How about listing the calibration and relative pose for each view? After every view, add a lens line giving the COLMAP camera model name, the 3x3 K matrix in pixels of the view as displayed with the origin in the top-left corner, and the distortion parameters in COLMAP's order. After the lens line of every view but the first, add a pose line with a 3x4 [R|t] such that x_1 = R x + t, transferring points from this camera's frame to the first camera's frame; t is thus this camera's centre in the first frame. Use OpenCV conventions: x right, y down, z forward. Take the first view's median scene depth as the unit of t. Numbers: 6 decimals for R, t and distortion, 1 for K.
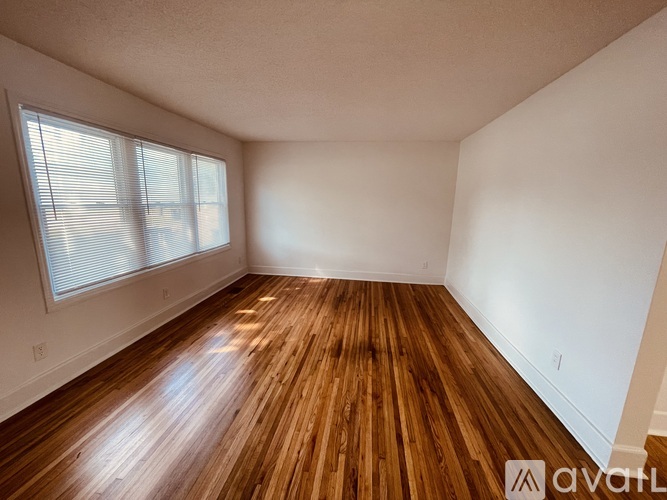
lens RADIAL K [[273.4, 0, 333.7], [0, 273.4, 250.7], [0, 0, 1]] dist [0.007783, -0.000098]
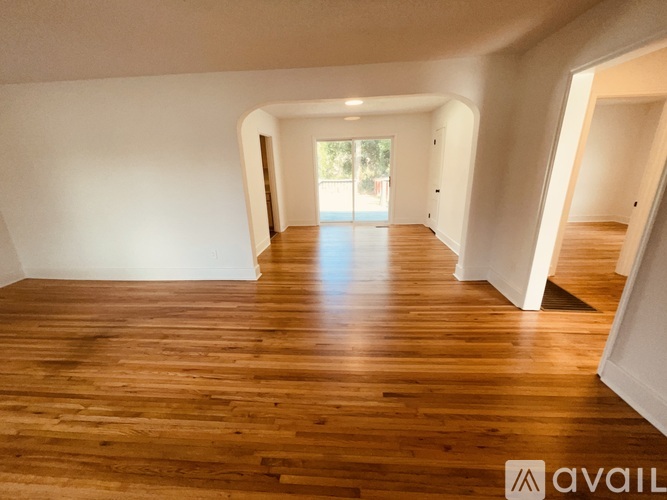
lens RADIAL K [[273.4, 0, 334.5], [0, 273.4, 250.2], [0, 0, 1]] dist [0.007783, -0.000098]
pose [[-0.067095, -0.318892, 0.945413, -0.917372], [0.216164, 0.920397, 0.325795, -0.044591], [-0.974049, 0.226223, 0.007179, 0.198549]]
